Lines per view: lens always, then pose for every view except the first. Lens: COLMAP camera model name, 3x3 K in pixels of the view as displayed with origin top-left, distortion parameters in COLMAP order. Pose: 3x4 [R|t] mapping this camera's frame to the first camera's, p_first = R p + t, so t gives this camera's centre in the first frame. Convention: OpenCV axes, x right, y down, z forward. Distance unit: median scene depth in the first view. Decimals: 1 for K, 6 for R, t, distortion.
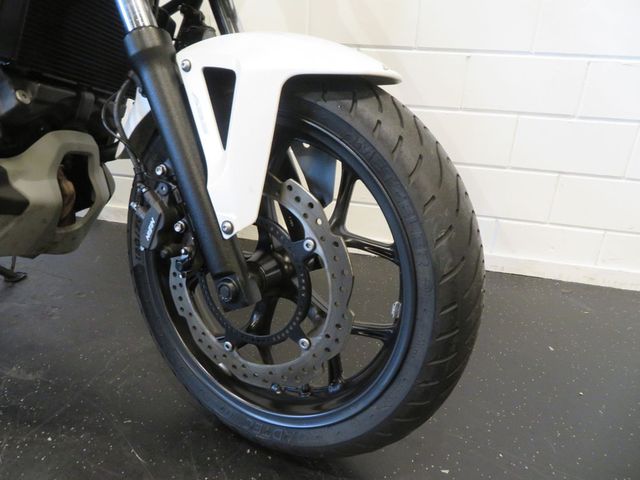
lens RADIAL K [[458.6, 0, 320.0], [0, 458.6, 240.0], [0, 0, 1]] dist [-0.007578, 0.001596]
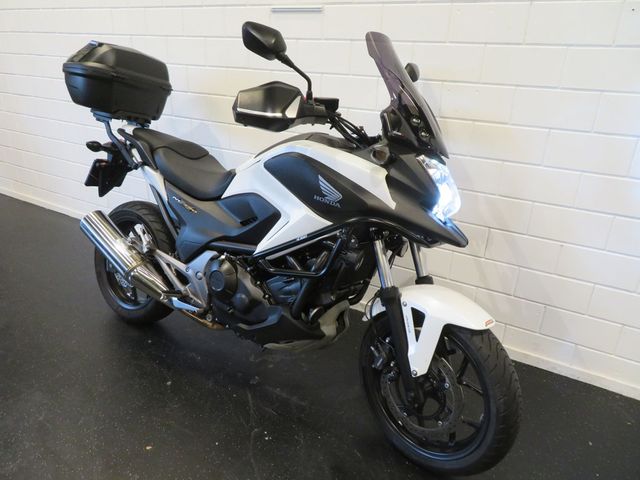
lens RADIAL K [[458.6, 0, 320.0], [0, 458.6, 240.0], [0, 0, 1]] dist [-0.007578, 0.001596]
pose [[0.954939, 0.103151, -0.278301, -0.065118], [-0.109458, 0.993965, -0.007179, -0.611012], [0.275881, 0.037318, 0.960467, -1.430898]]
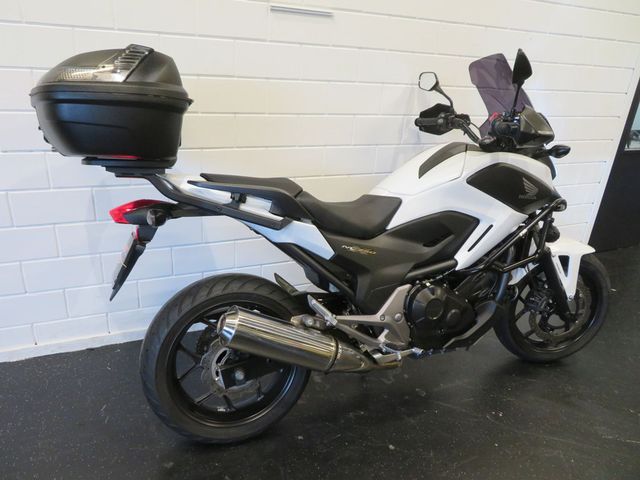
lens RADIAL K [[458.6, 0, 320.0], [0, 458.6, 240.0], [0, 0, 1]] dist [-0.007578, 0.001596]
pose [[0.794572, -0.224253, 0.564239, -3.353448], [0.208021, 0.973596, 0.094011, -1.102227], [-0.570423, 0.042675, 0.820242, -0.769838]]
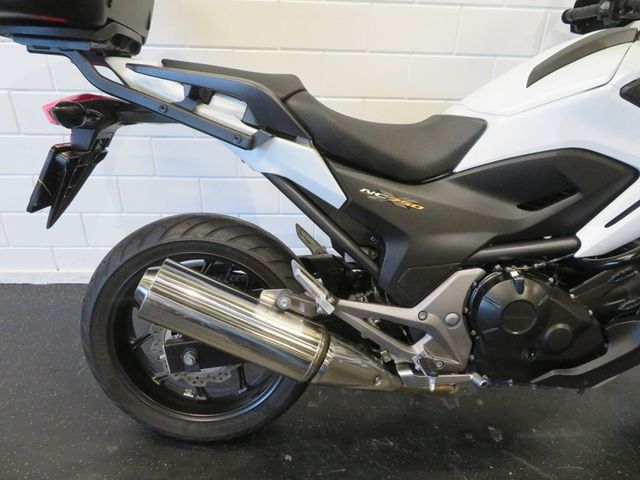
lens RADIAL K [[458.6, 0, 320.0], [0, 458.6, 240.0], [0, 0, 1]] dist [-0.007578, 0.001596]
pose [[0.956774, -0.150332, 0.248967, -2.391212], [0.122498, 0.984713, 0.123834, -0.850097], [-0.263777, -0.087983, 0.960563, -0.222601]]
